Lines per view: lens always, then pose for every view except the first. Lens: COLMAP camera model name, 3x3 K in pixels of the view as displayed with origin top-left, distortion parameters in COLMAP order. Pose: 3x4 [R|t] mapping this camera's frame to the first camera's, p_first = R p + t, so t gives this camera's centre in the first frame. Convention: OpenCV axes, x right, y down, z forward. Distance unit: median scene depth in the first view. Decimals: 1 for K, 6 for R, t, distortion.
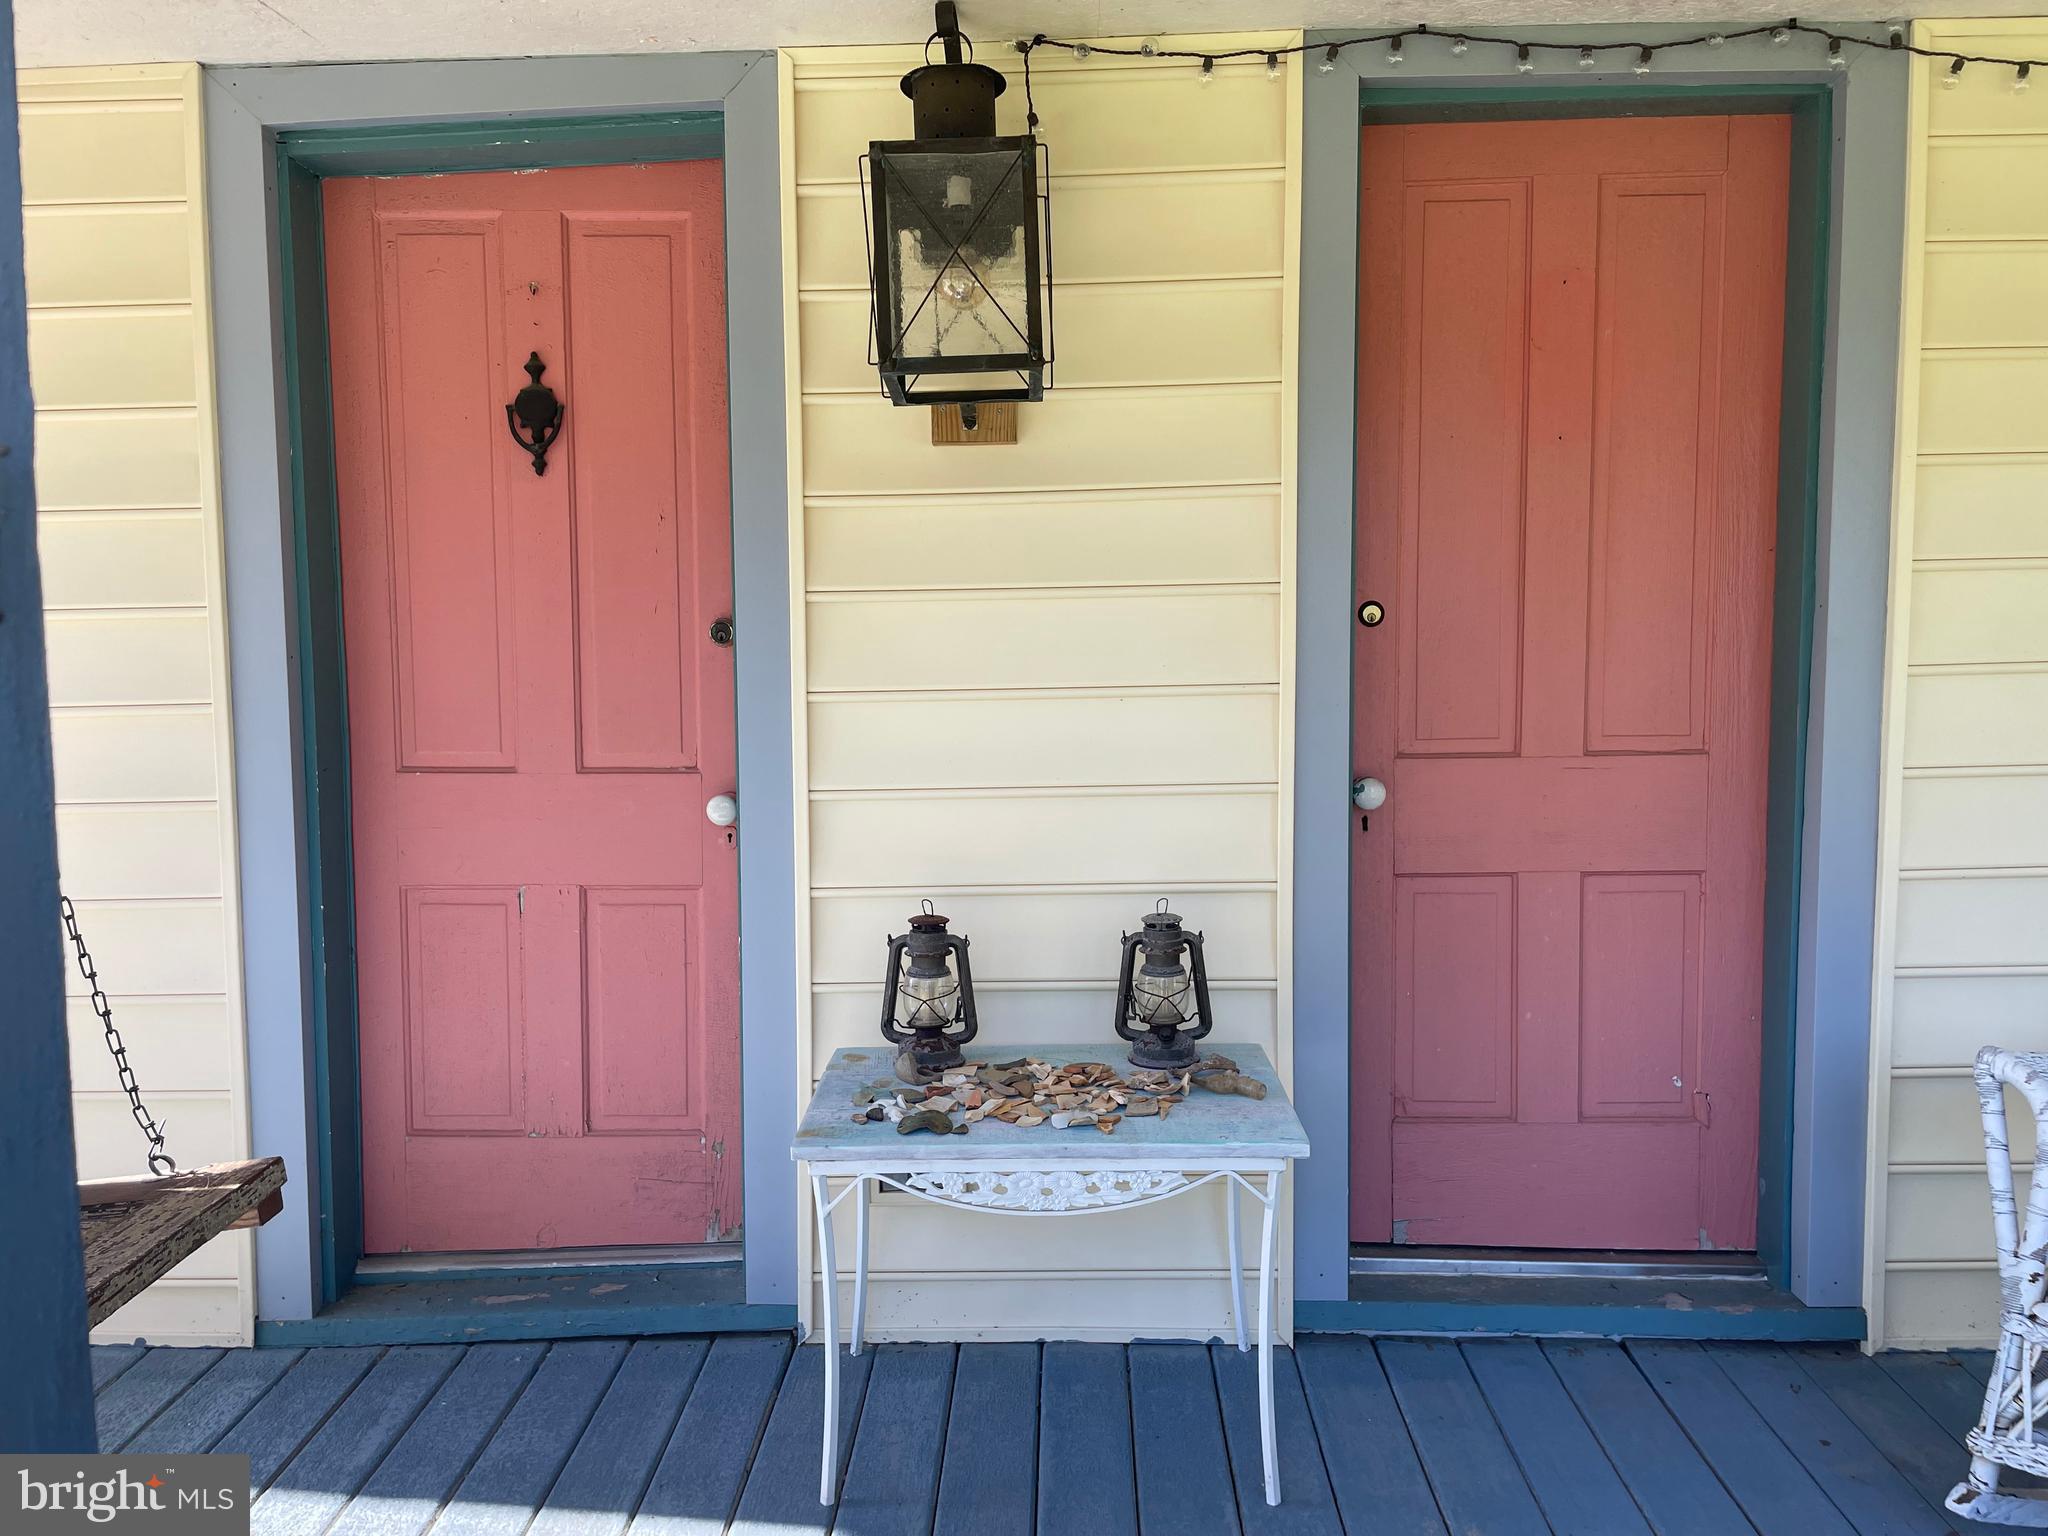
lens RADIAL K [[1557.6, 0, 1032.3], [0, 1557.6, 775.0], [0, 0, 1]] dist [0.084088, -0.107649]
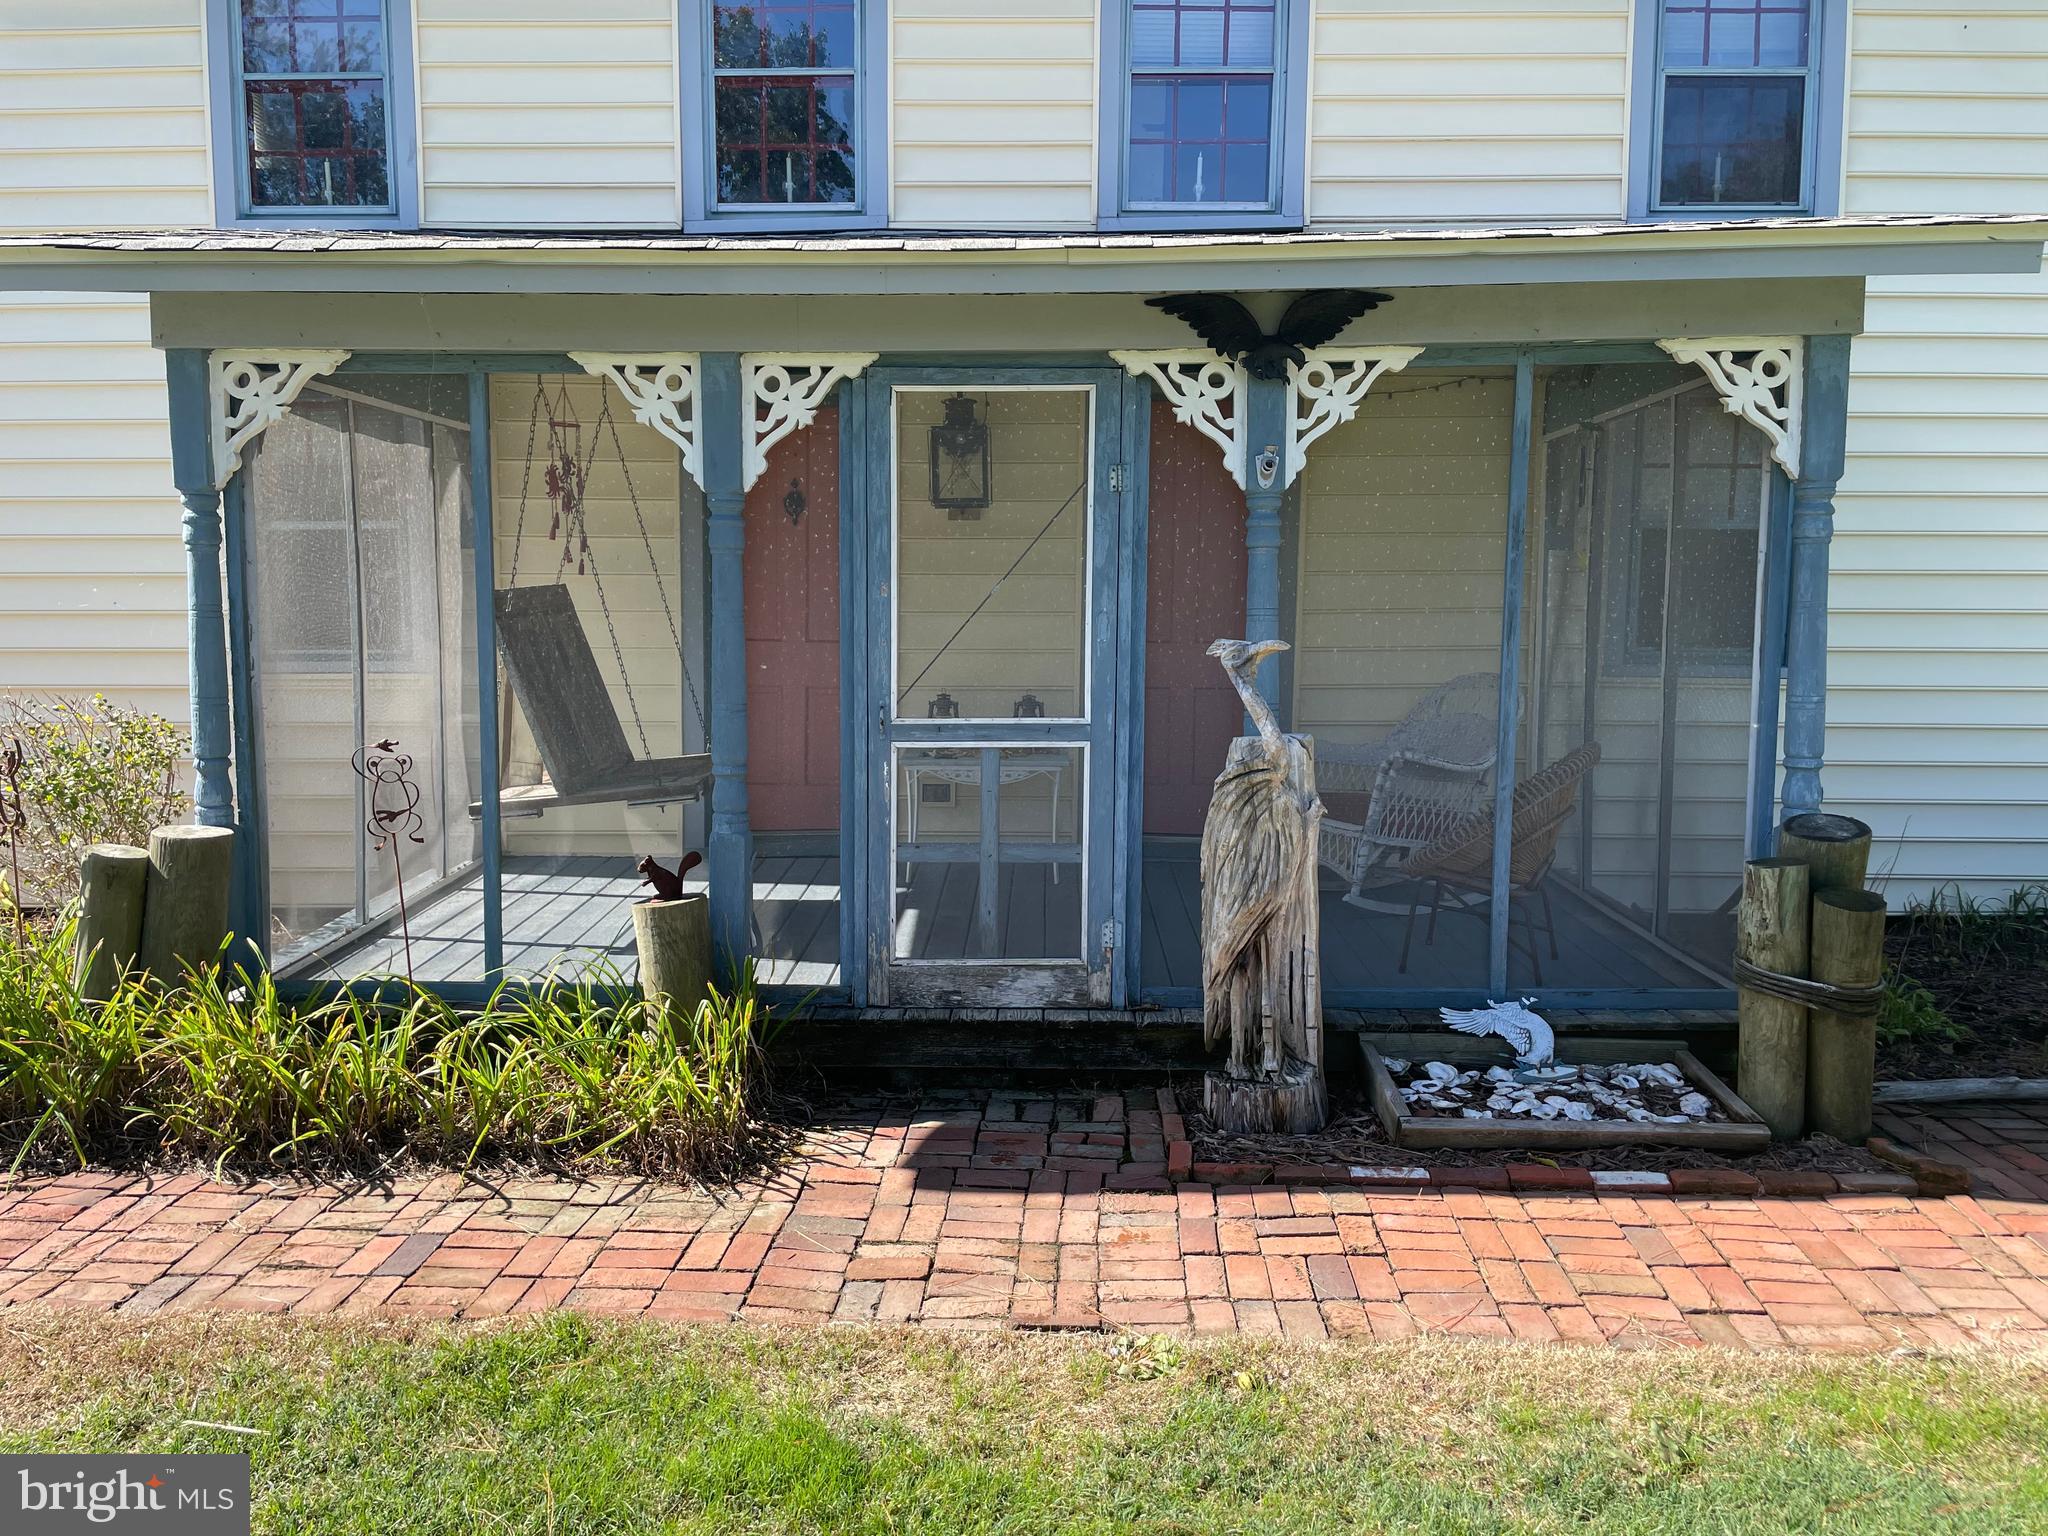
lens RADIAL K [[1543.3, 0, 1019.1], [0, 1543.3, 781.4], [0, 0, 1]] dist [0.083096, -0.105466]
pose [[0.999801, 0.019018, 0.006067, 0.054219], [-0.019248, 0.998996, 0.040444, 0.136228], [-0.005291, -0.040553, 0.999163, -1.780264]]
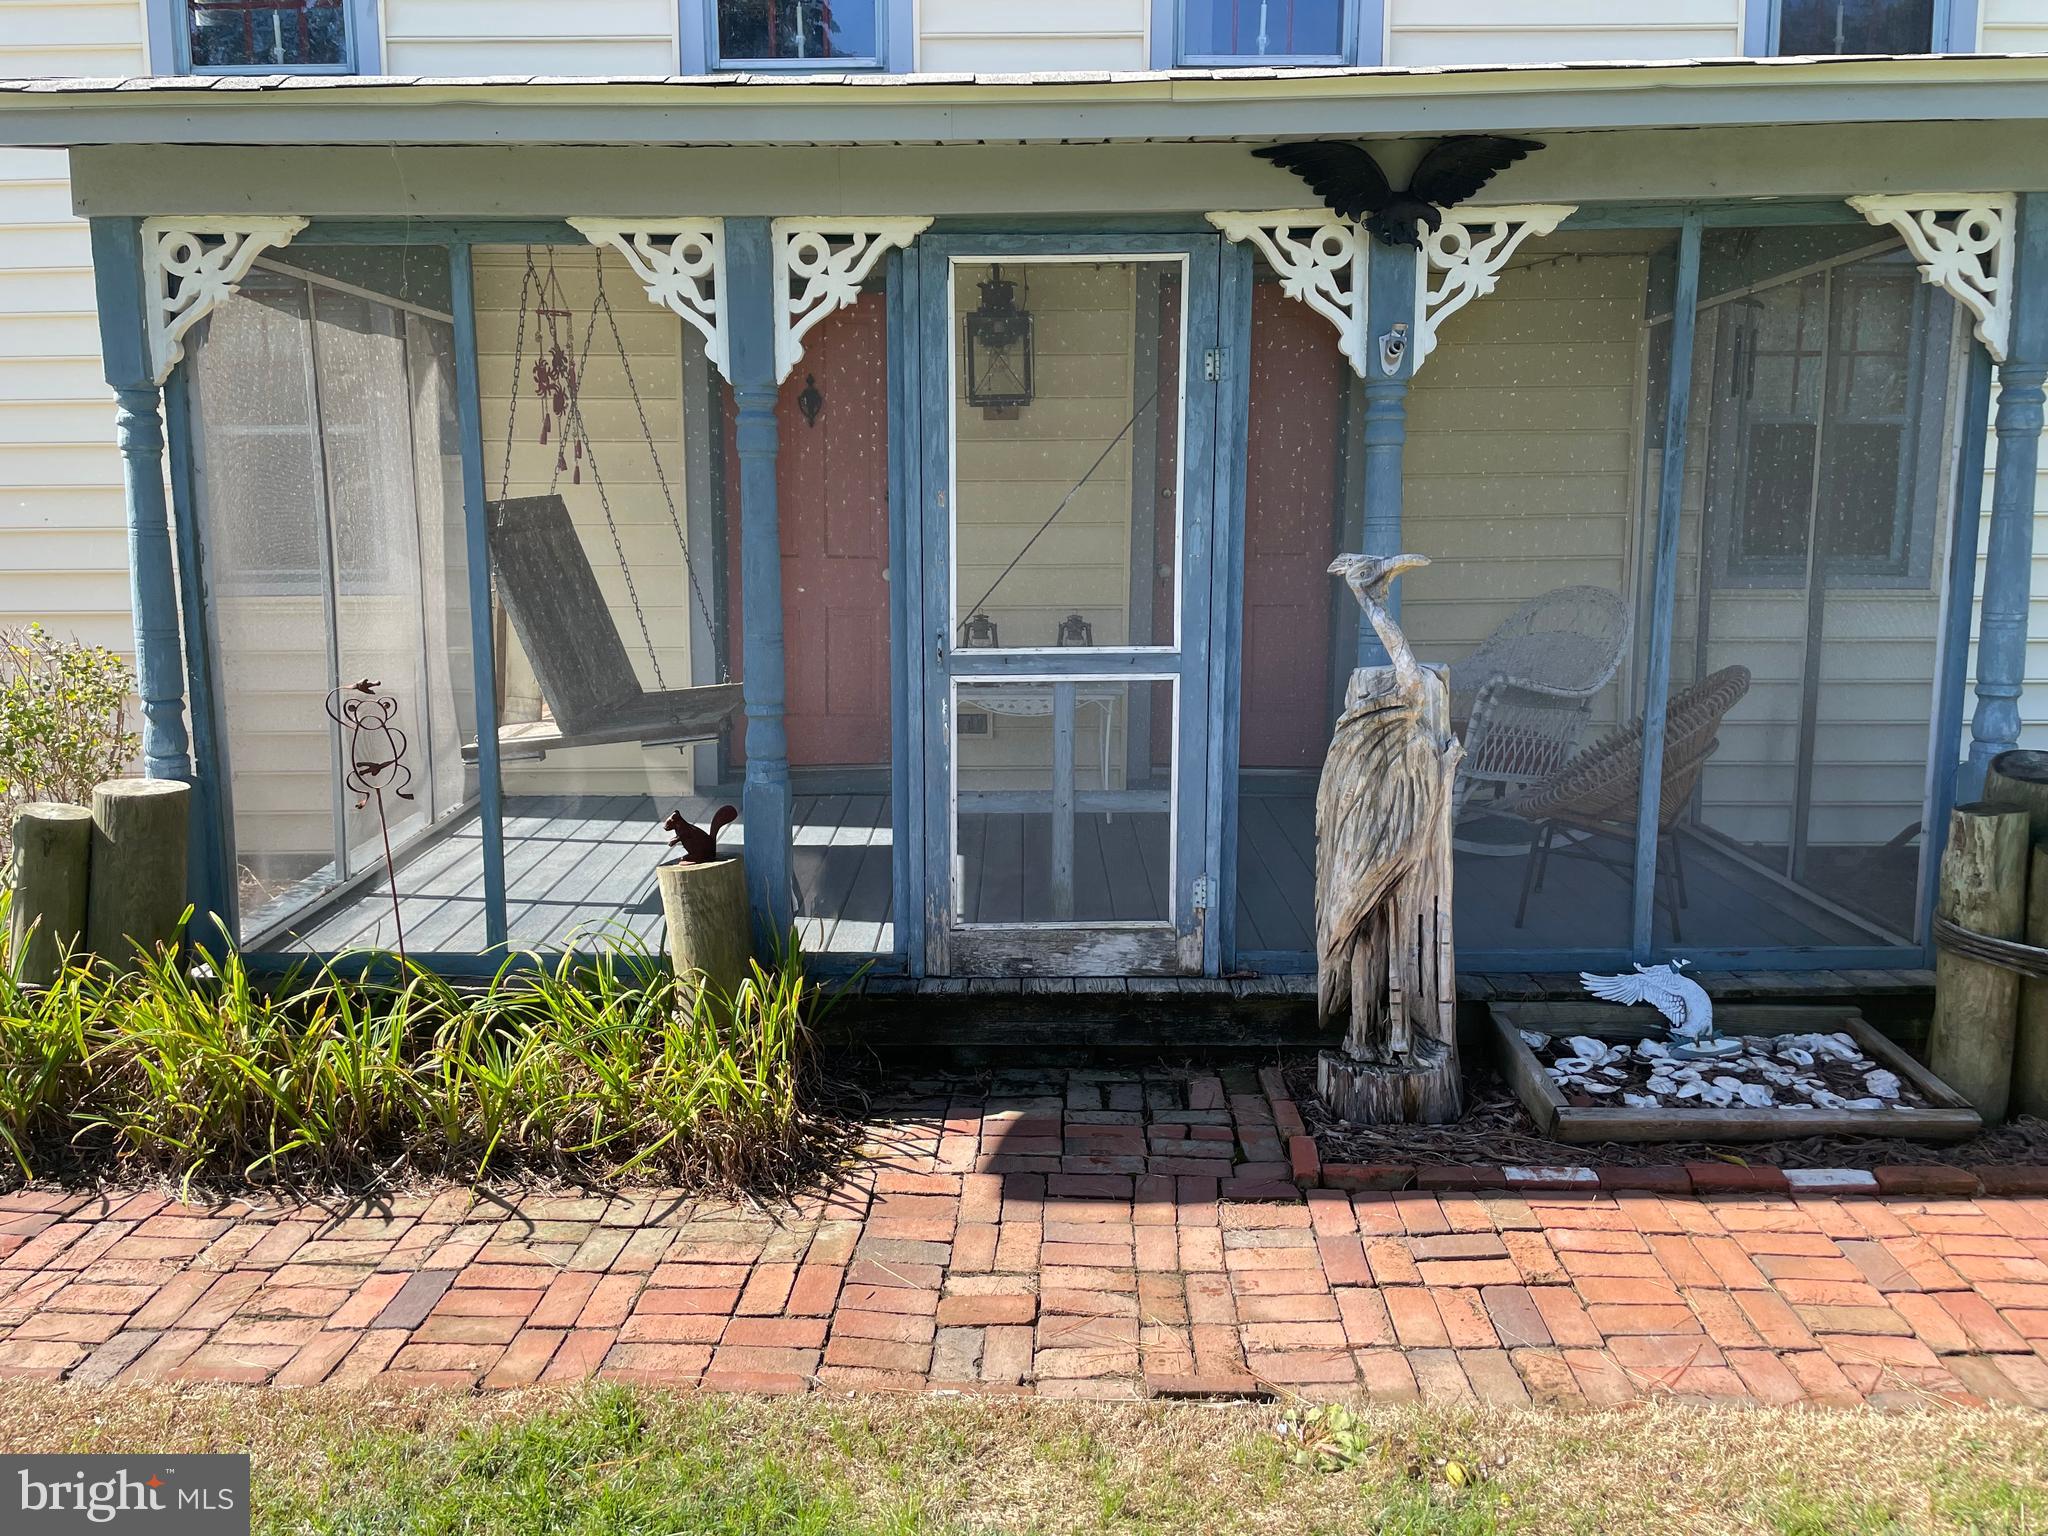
lens RADIAL K [[1557.6, 0, 1032.3], [0, 1557.6, 775.0], [0, 0, 1]] dist [0.084088, -0.107649]
pose [[0.999677, 0.008753, 0.023841, -0.043439], [-0.010911, 0.995703, 0.091961, 0.119243], [-0.022934, -0.092191, 0.995477, -1.549905]]
